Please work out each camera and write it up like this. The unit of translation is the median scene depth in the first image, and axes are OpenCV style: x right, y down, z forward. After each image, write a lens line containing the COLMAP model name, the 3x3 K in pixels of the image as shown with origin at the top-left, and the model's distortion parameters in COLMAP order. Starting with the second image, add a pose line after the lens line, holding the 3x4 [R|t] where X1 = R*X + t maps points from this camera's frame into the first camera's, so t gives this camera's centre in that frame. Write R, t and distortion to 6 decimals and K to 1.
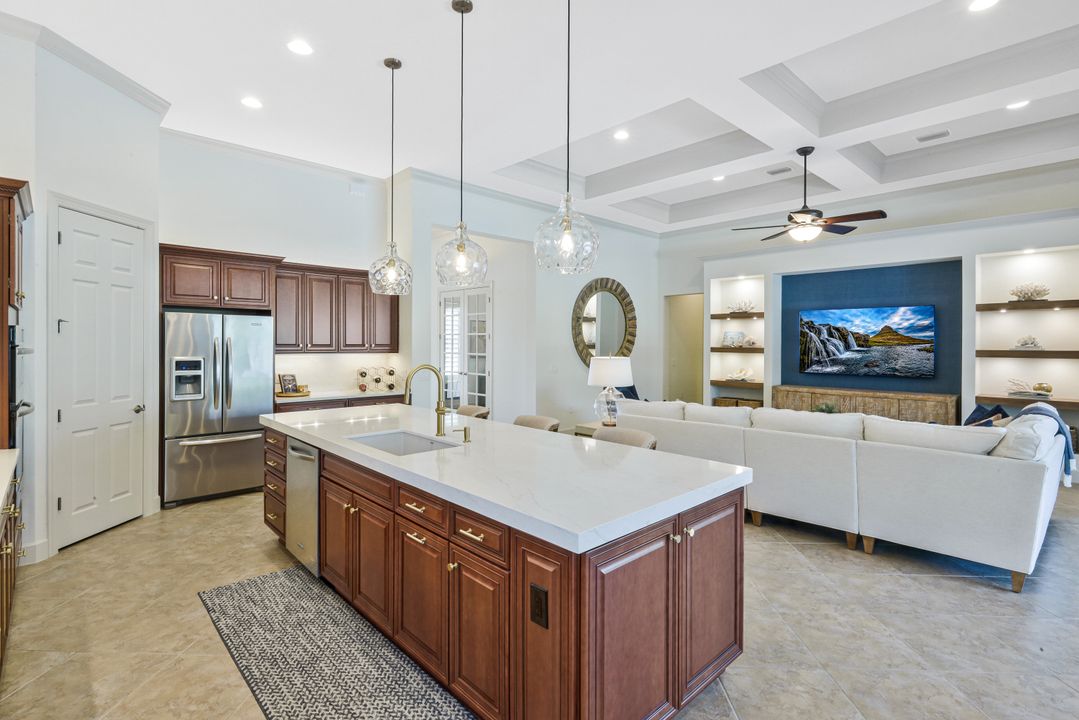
lens RADIAL K [[515.9, 0, 542.4], [0, 515.9, 343.9], [0, 0, 1]] dist [-0.002156, 0.000380]
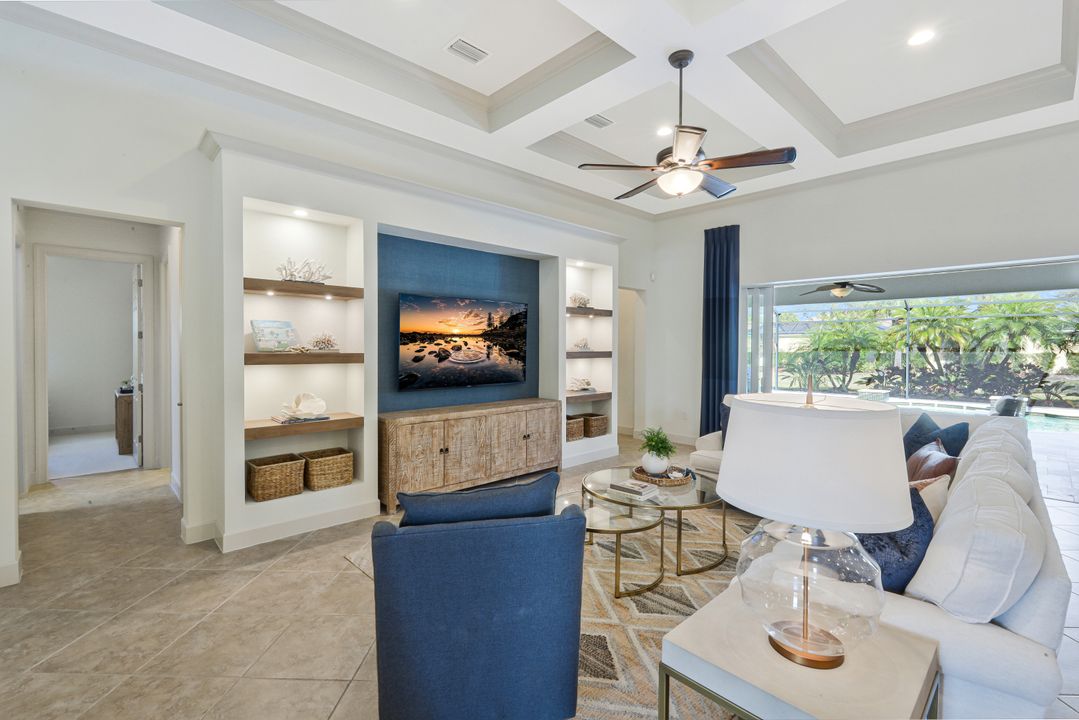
lens RADIAL K [[482.3, 0, 535.6], [0, 482.3, 352.1], [0, 0, 1]] dist [-0.001399, -0.000179]
pose [[-0.003325, -0.015496, 0.999874, -0.110810], [-0.002156, 0.999878, 0.015489, -0.002153], [-0.999992, -0.002104, -0.003358, 1.043864]]
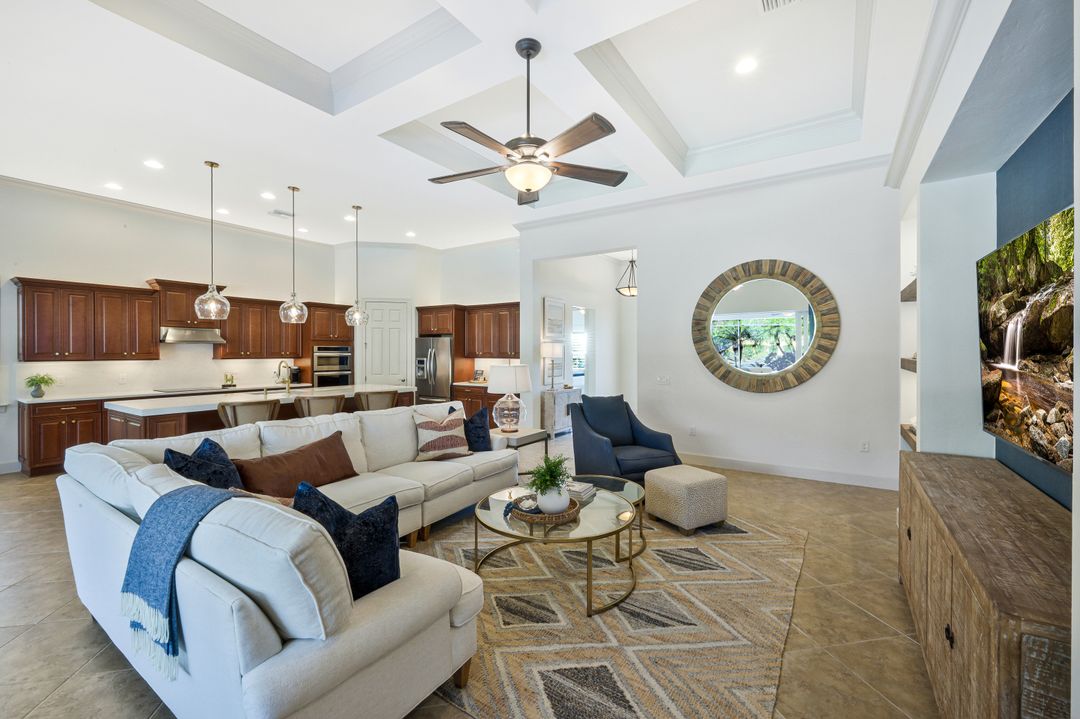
lens RADIAL K [[452.2, 0, 540.7], [0, 452.2, 355.3], [0, 0, 1]] dist [0.000781, -0.000058]
pose [[0.225332, 0.004154, -0.974273, 0.924466], [-0.002153, 0.999991, 0.003766, 0.003589], [0.974280, 0.001249, 0.225339, 0.779394]]
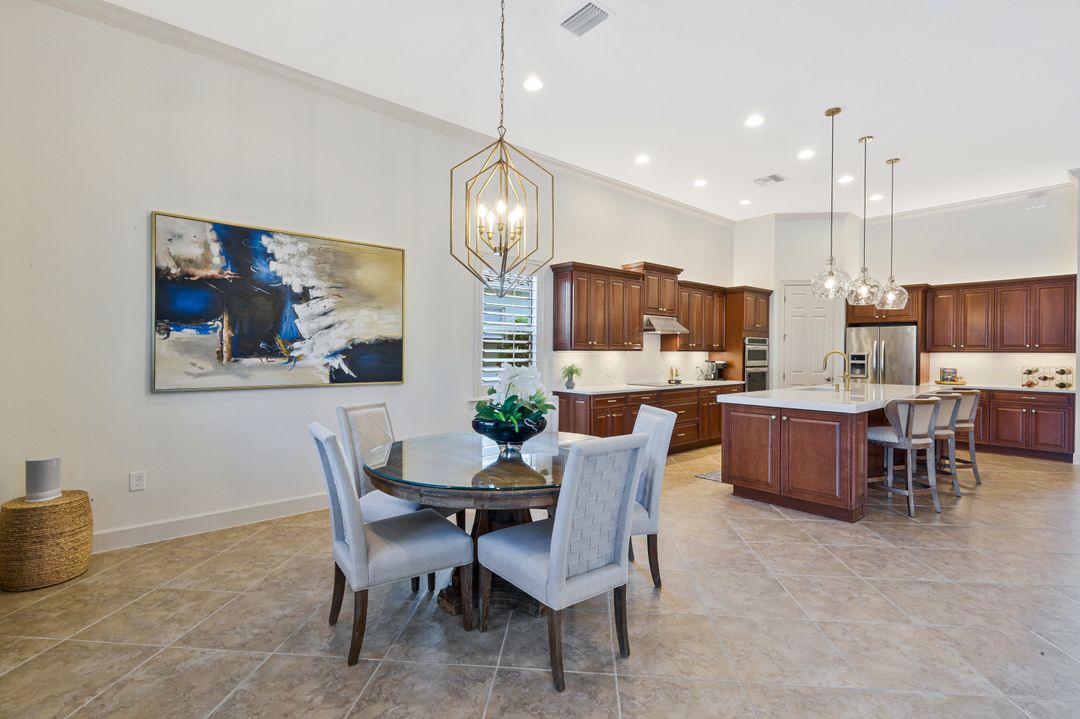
lens RADIAL K [[496.0, 0, 538.8], [0, 496.0, 355.8], [0, 0, 1]] dist [-0.000360, 0.000015]
pose [[-0.055500, 0.001928, -0.998457, 0.764812], [-0.006562, 0.999976, 0.002296, 0.028698], [0.998437, 0.006679, -0.055486, 0.013439]]
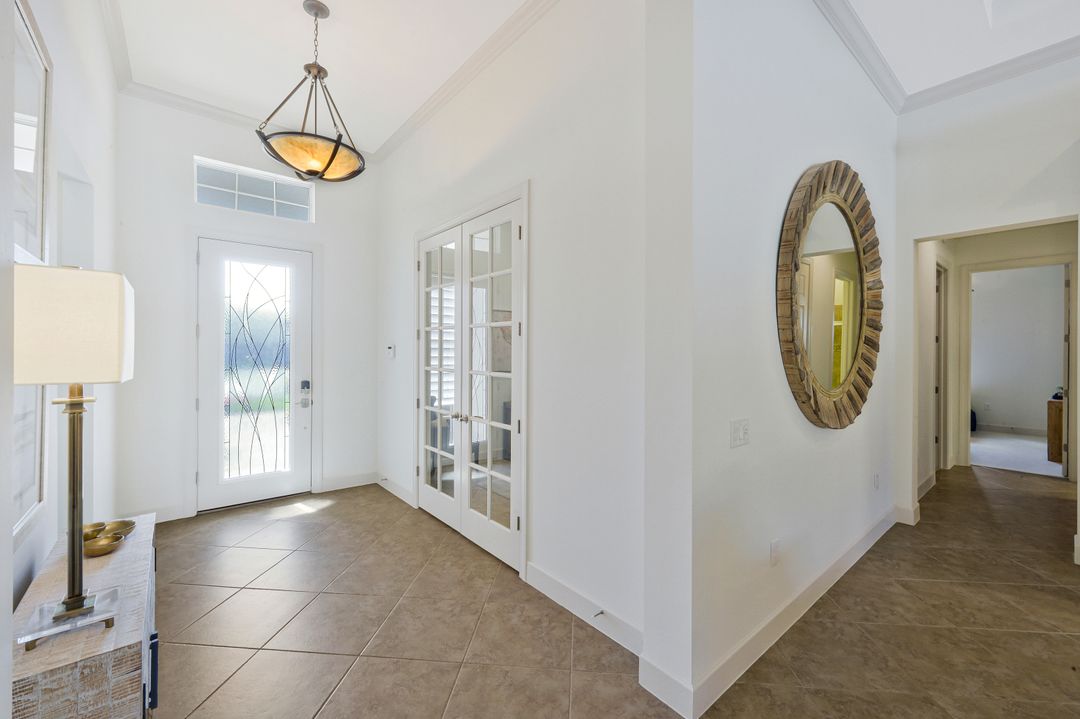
lens RADIAL K [[433.8, 0, 535.8], [0, 433.8, 348.4], [0, 0, 1]] dist [-0.000929, -0.000019]
pose [[0.997574, -0.001407, -0.069600, -0.095674], [0.001002, 0.999982, -0.005843, 0.002724], [0.069607, 0.005759, 0.997558, 0.945026]]
